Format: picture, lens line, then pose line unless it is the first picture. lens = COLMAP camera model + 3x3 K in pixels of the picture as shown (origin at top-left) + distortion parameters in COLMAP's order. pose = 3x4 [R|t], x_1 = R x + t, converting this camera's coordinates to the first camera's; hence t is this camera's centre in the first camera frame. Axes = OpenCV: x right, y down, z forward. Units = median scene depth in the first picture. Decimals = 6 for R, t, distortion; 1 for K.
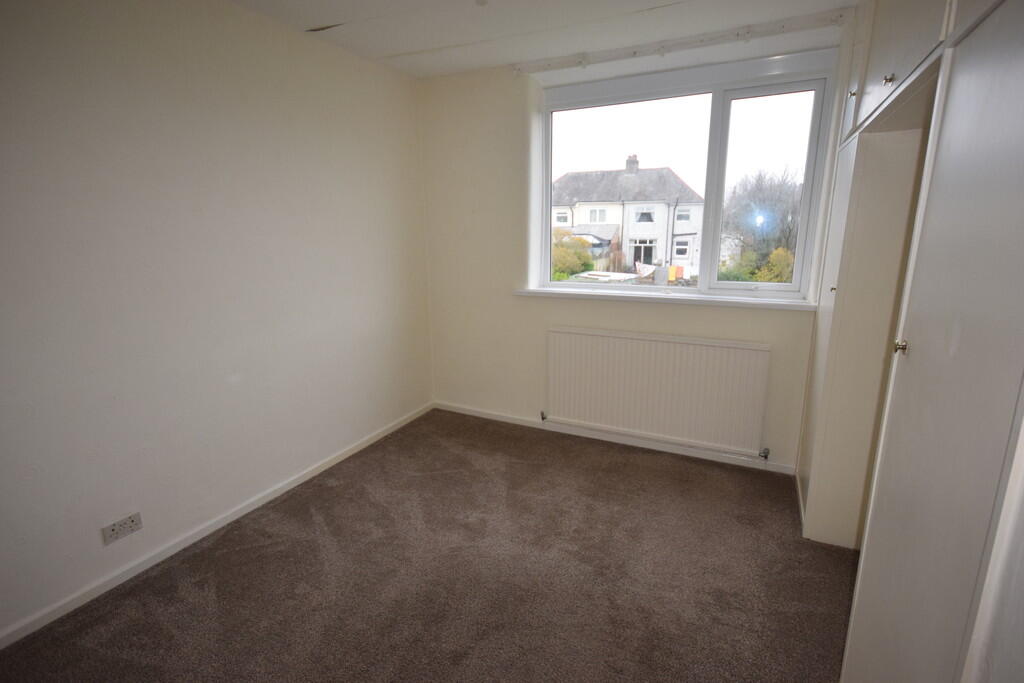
lens RADIAL K [[493.3, 0, 531.0], [0, 493.3, 344.2], [0, 0, 1]] dist [0.001660, 0.000234]
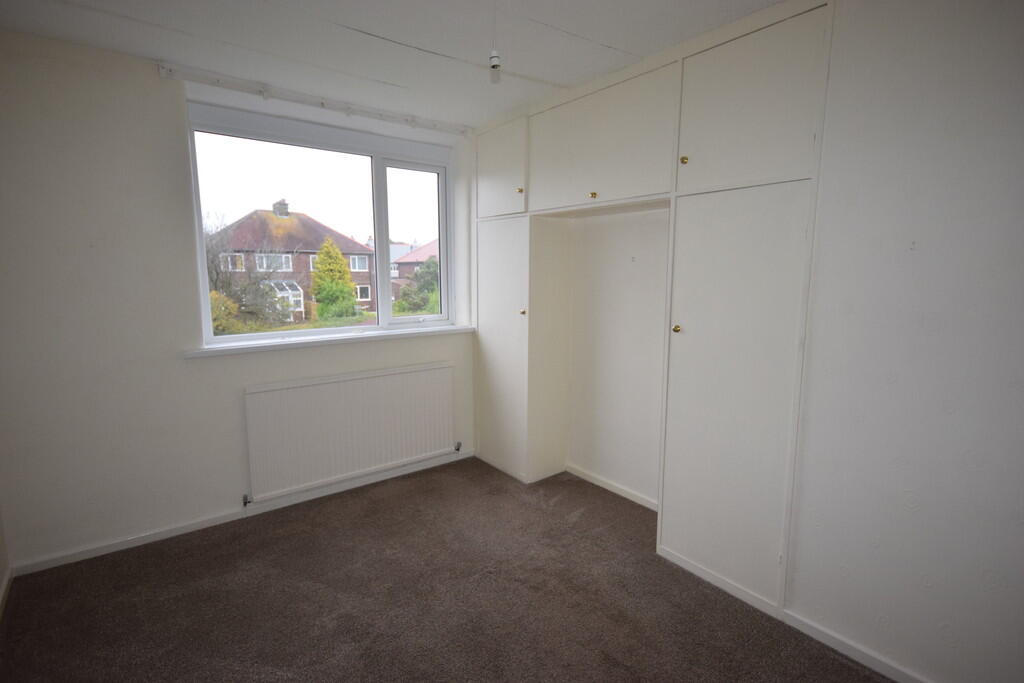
lens RADIAL K [[493.3, 0, 512.1], [0, 493.3, 342.3], [0, 0, 1]] dist [0.001660, 0.000234]
pose [[0.438176, -0.120531, 0.890771, -0.564060], [0.197425, 0.979677, 0.035446, -0.059819], [-0.876941, 0.160329, 0.453067, 0.255860]]
